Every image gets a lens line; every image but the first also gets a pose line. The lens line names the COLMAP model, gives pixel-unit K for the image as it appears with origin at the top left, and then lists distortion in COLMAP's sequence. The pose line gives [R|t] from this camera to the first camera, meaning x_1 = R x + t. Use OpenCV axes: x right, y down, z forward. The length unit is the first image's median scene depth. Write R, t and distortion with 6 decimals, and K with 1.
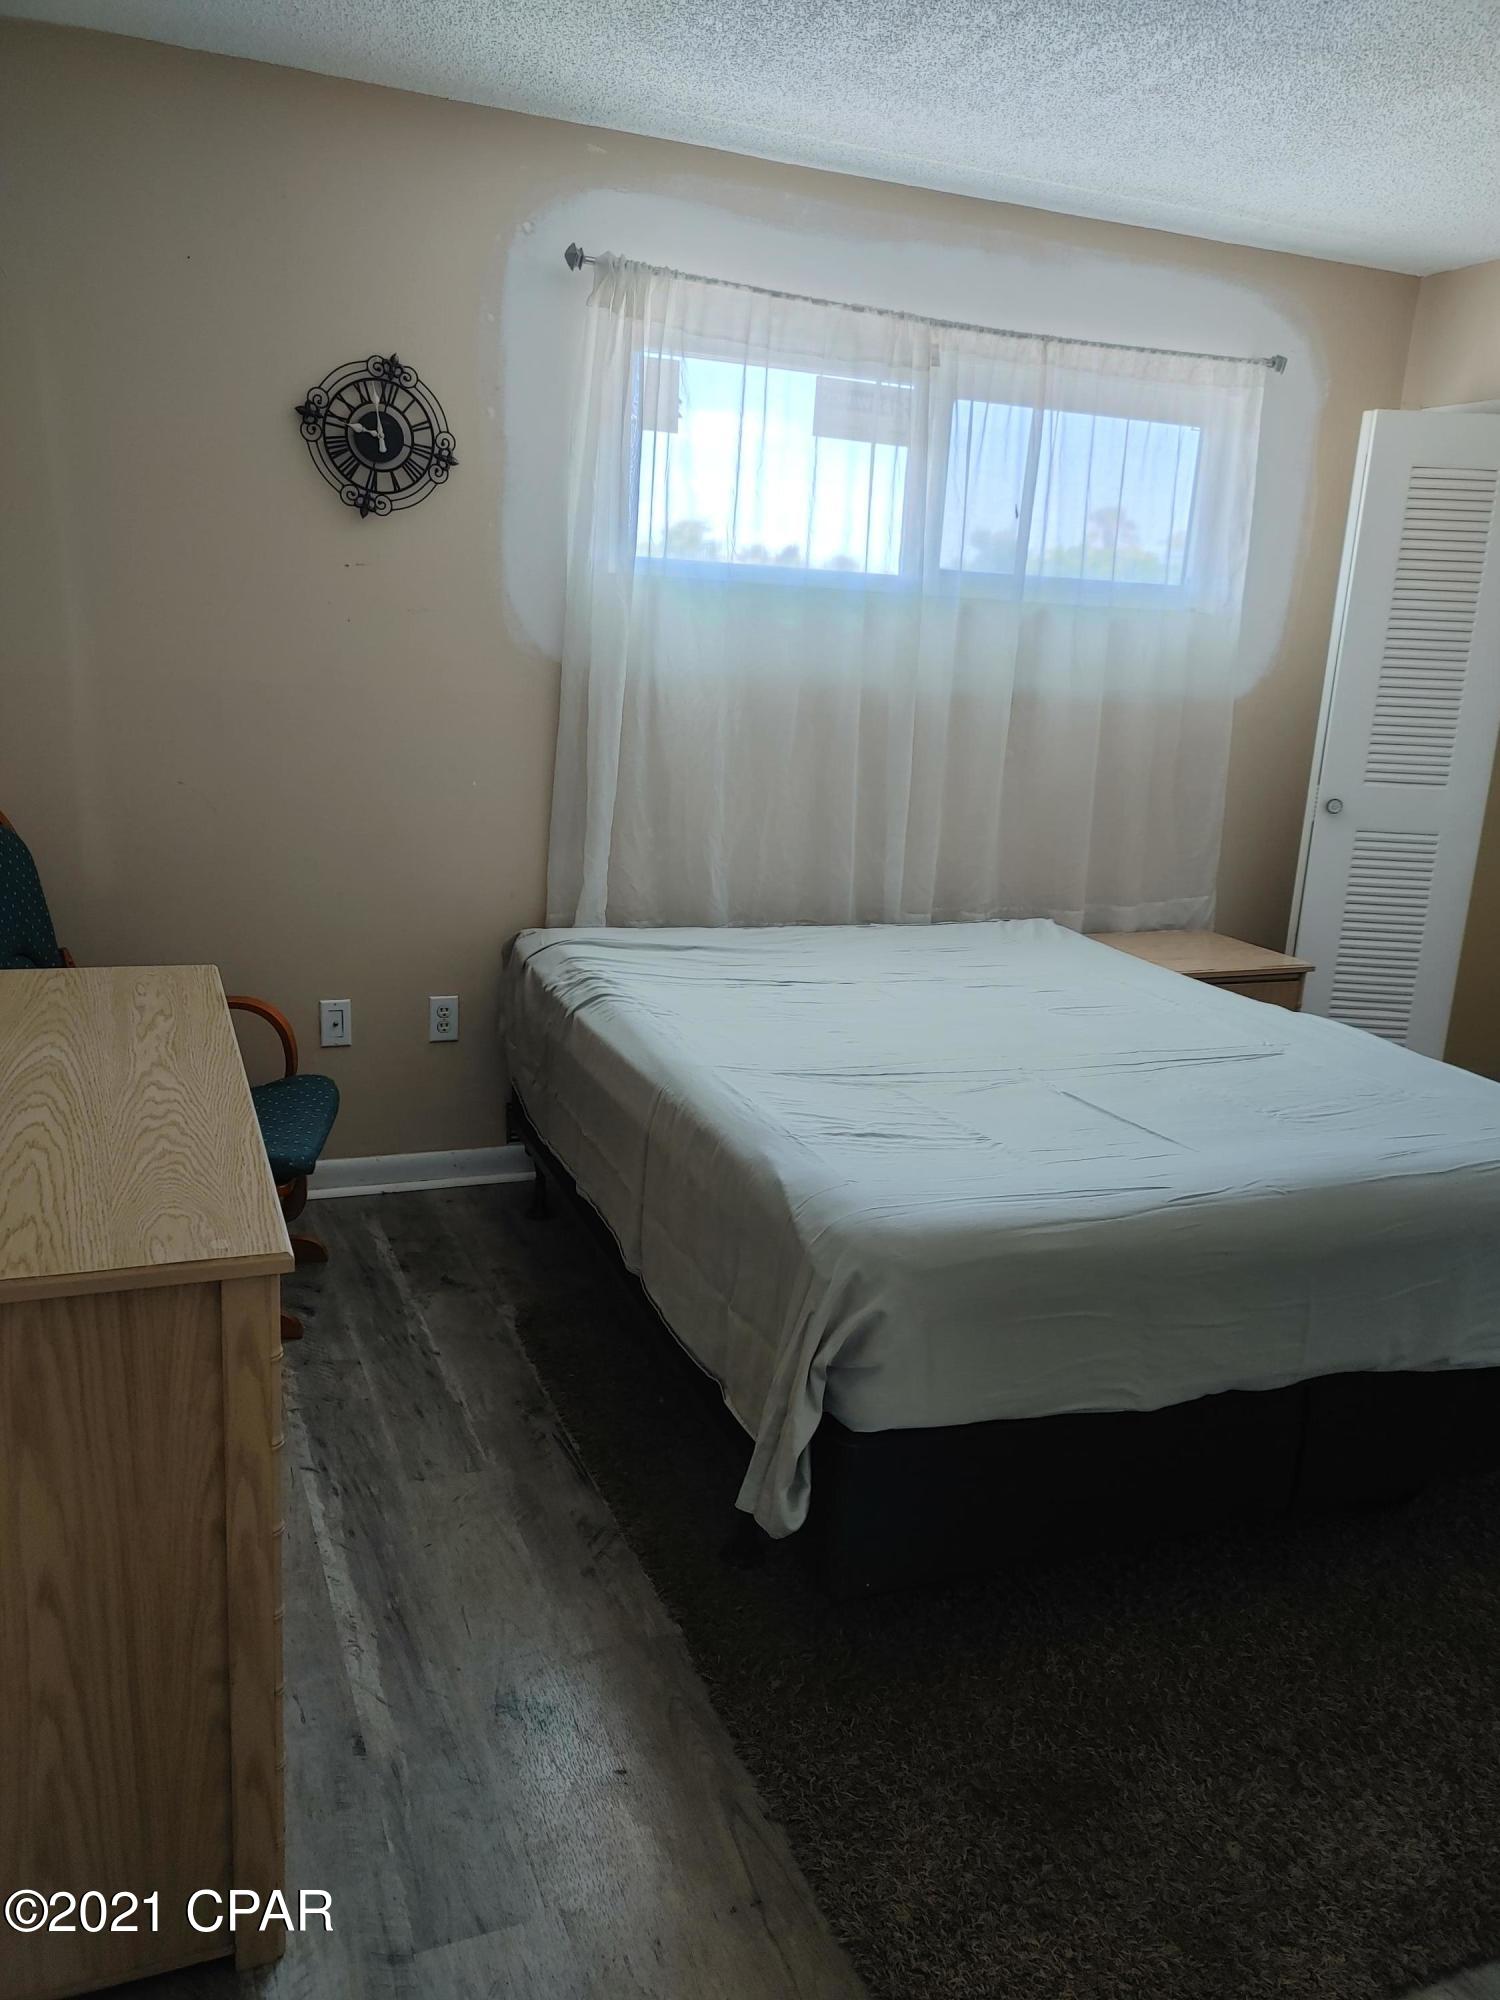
lens RADIAL K [[1555.4, 0, 750.0], [0, 1555.4, 1000.0], [0, 0, 1]] dist [0.042971, -0.003137]
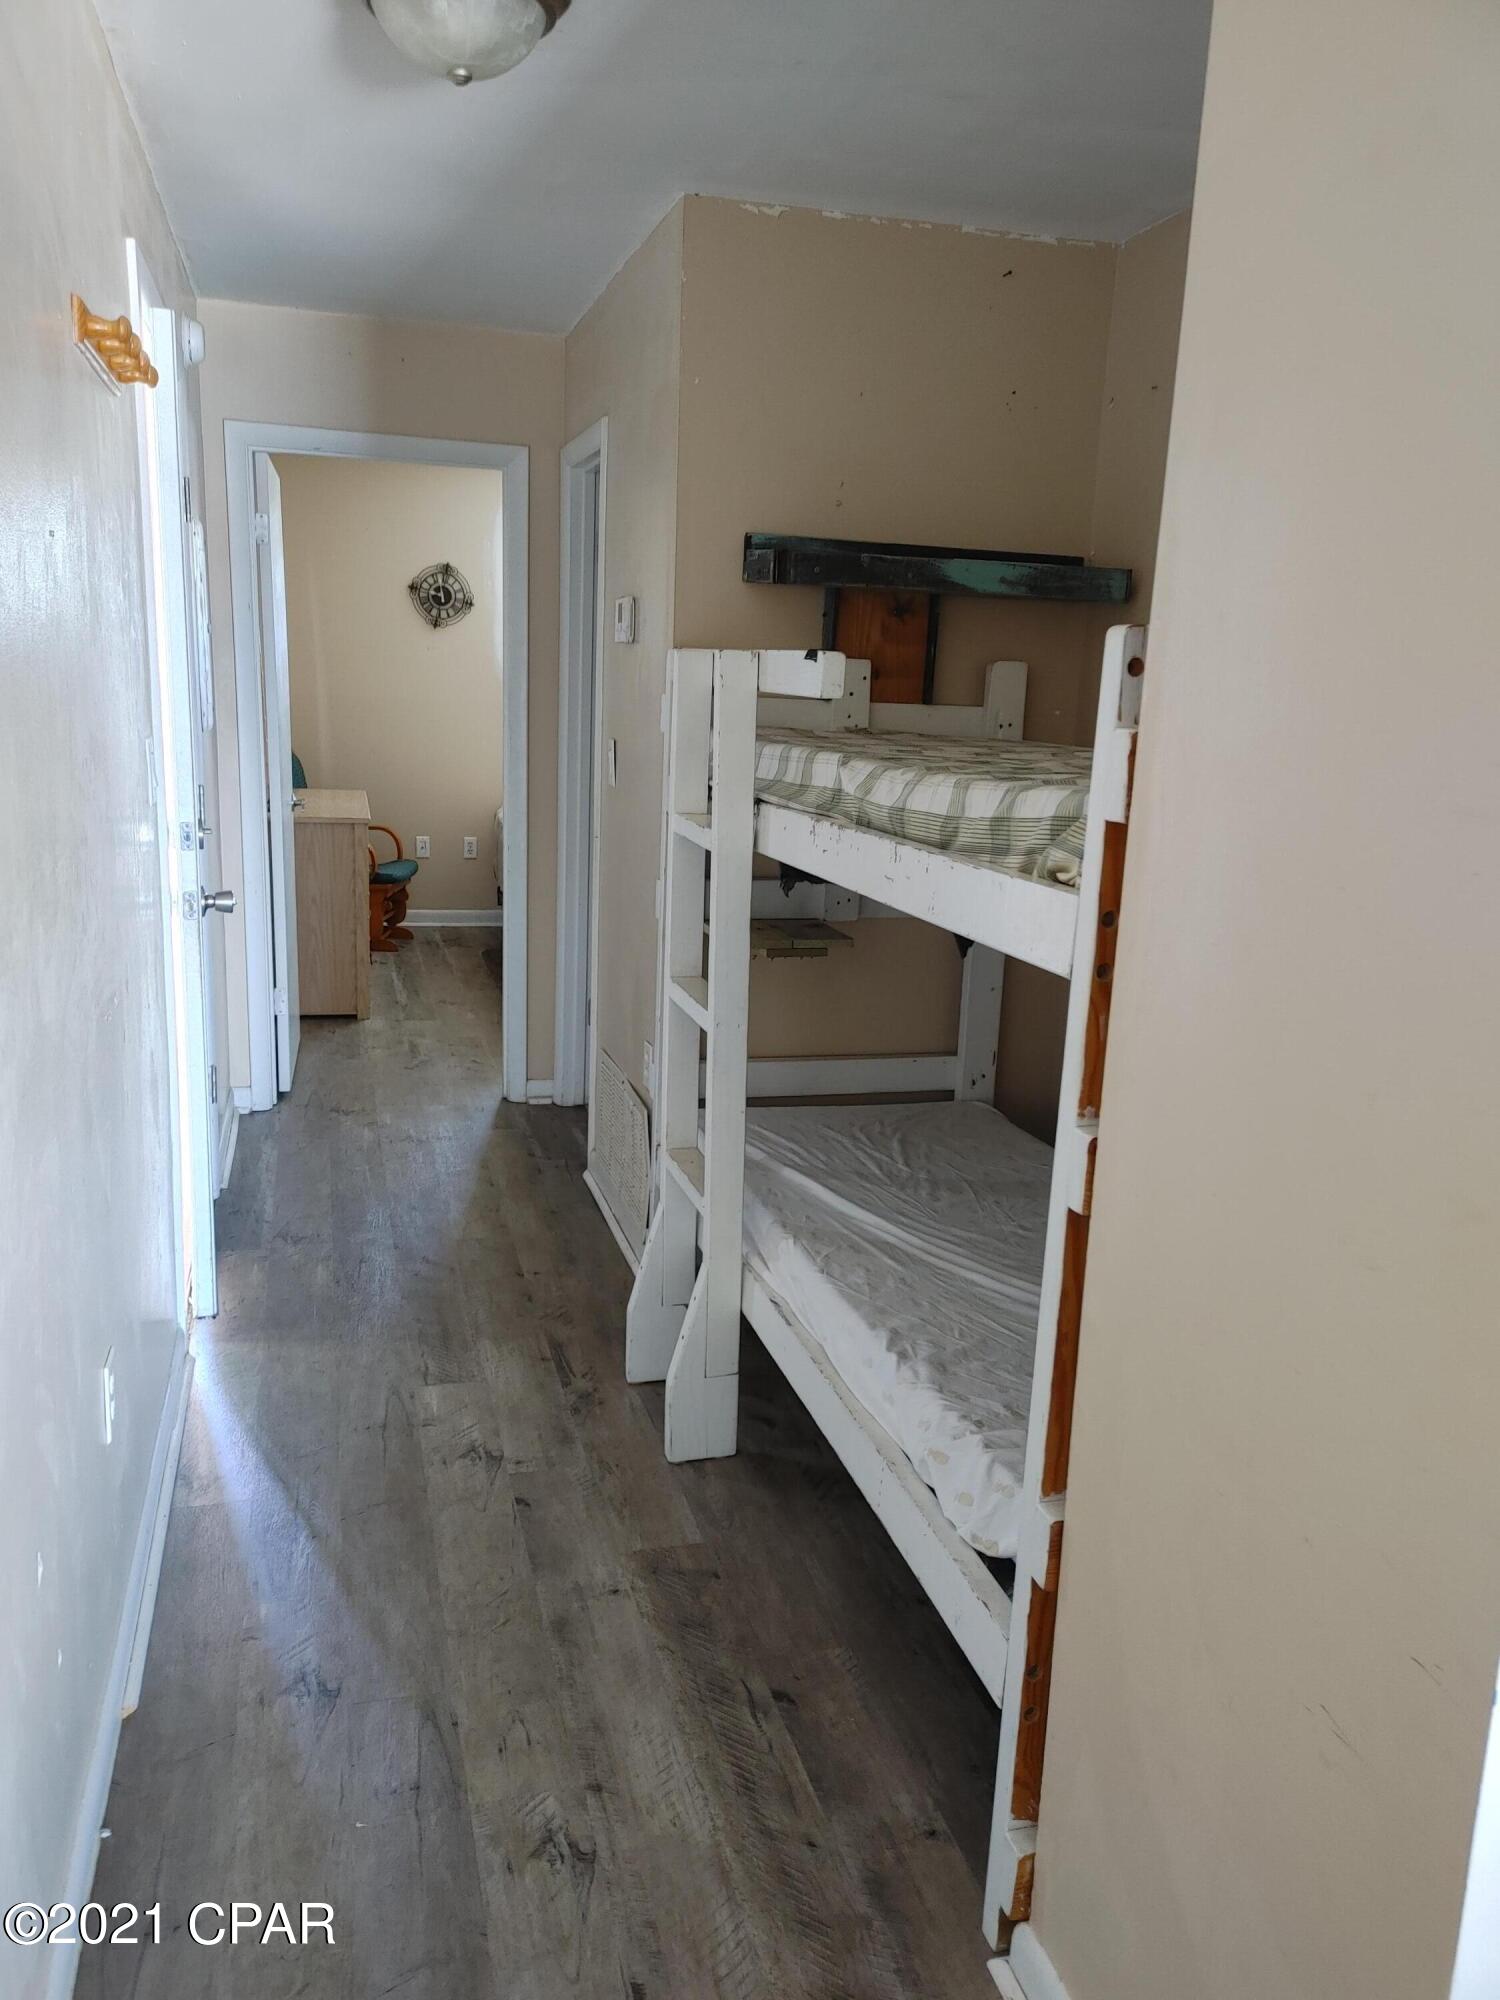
lens RADIAL K [[1555.4, 0, 750.0], [0, 1555.4, 1000.0], [0, 0, 1]] dist [0.042971, -0.003137]
pose [[0.992781, 0.005886, -0.119798, 0.521267], [-0.011617, 0.998818, -0.047196, 0.366155], [0.119379, 0.048247, 0.991676, -1.284761]]
